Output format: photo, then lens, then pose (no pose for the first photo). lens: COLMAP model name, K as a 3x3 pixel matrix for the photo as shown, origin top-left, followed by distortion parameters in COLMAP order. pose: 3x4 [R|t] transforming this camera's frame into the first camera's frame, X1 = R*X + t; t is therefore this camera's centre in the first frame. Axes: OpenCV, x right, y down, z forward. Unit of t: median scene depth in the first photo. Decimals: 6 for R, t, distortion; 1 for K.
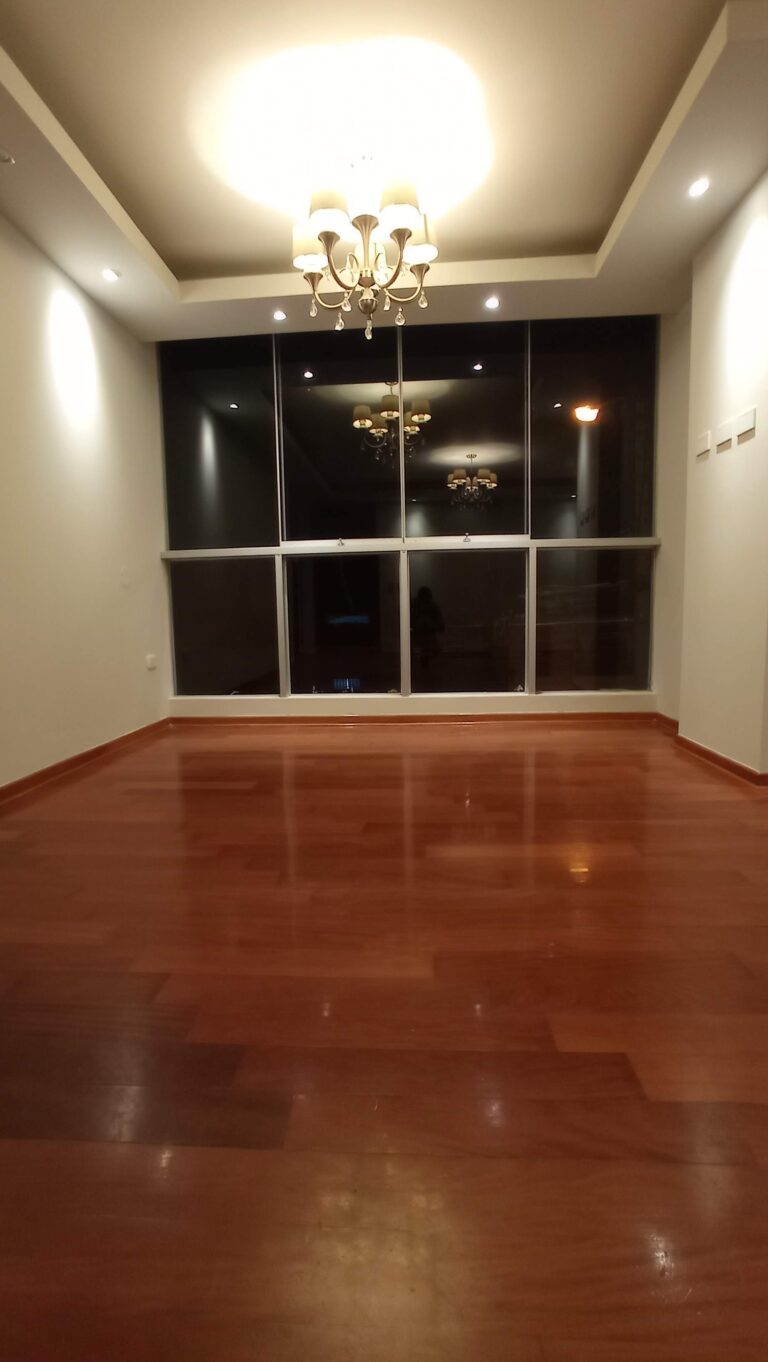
lens RADIAL K [[618.3, 0, 376.3], [0, 618.3, 678.7], [0, 0, 1]] dist [-0.044330, 0.021502]
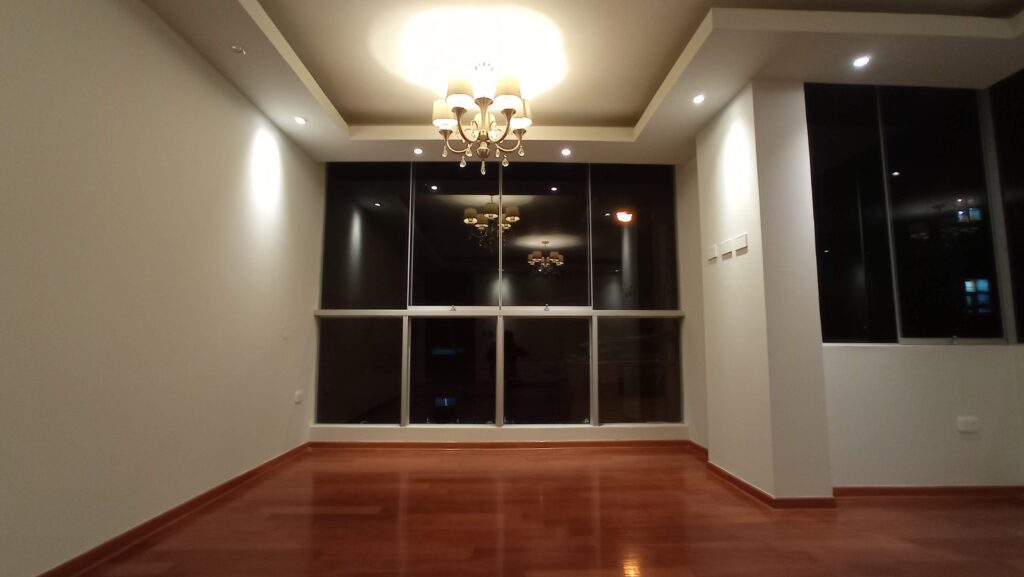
lens RADIAL K [[464.9, 0, 514.0], [0, 464.9, 294.2], [0, 0, 1]] dist [-0.044330, 0.021502]
pose [[0.995131, 0.032069, 0.093196, -0.022709], [-0.011297, 0.976465, -0.215379, -0.035178], [-0.097910, 0.213277, 0.972073, 0.001194]]
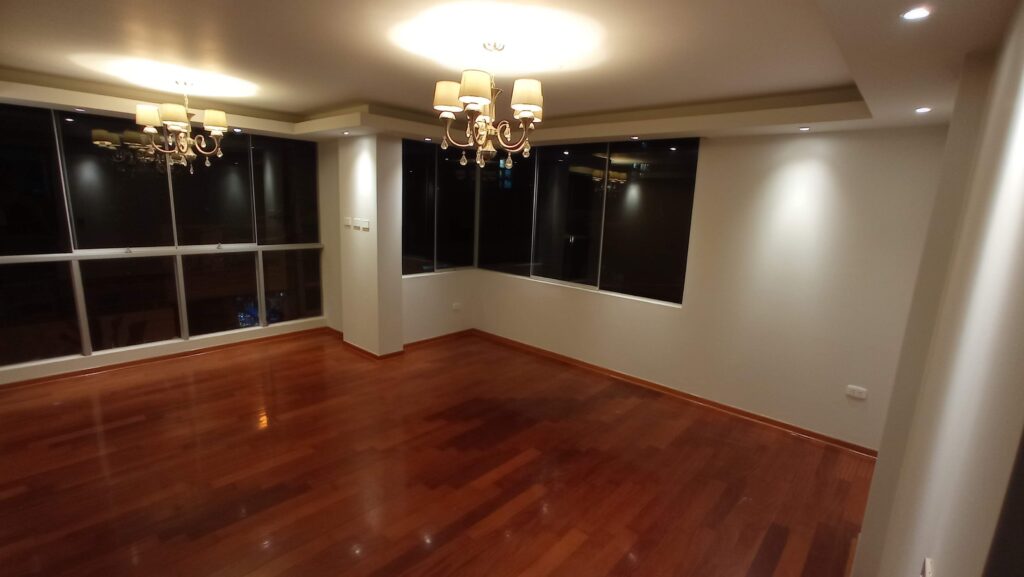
lens RADIAL K [[464.9, 0, 512.8], [0, 464.9, 294.0], [0, 0, 1]] dist [-0.044330, 0.021502]
pose [[0.613435, -0.109198, 0.782159, -0.378037], [0.036256, 0.993244, 0.110233, -0.206310], [-0.788912, -0.039263, 0.613250, -0.466702]]
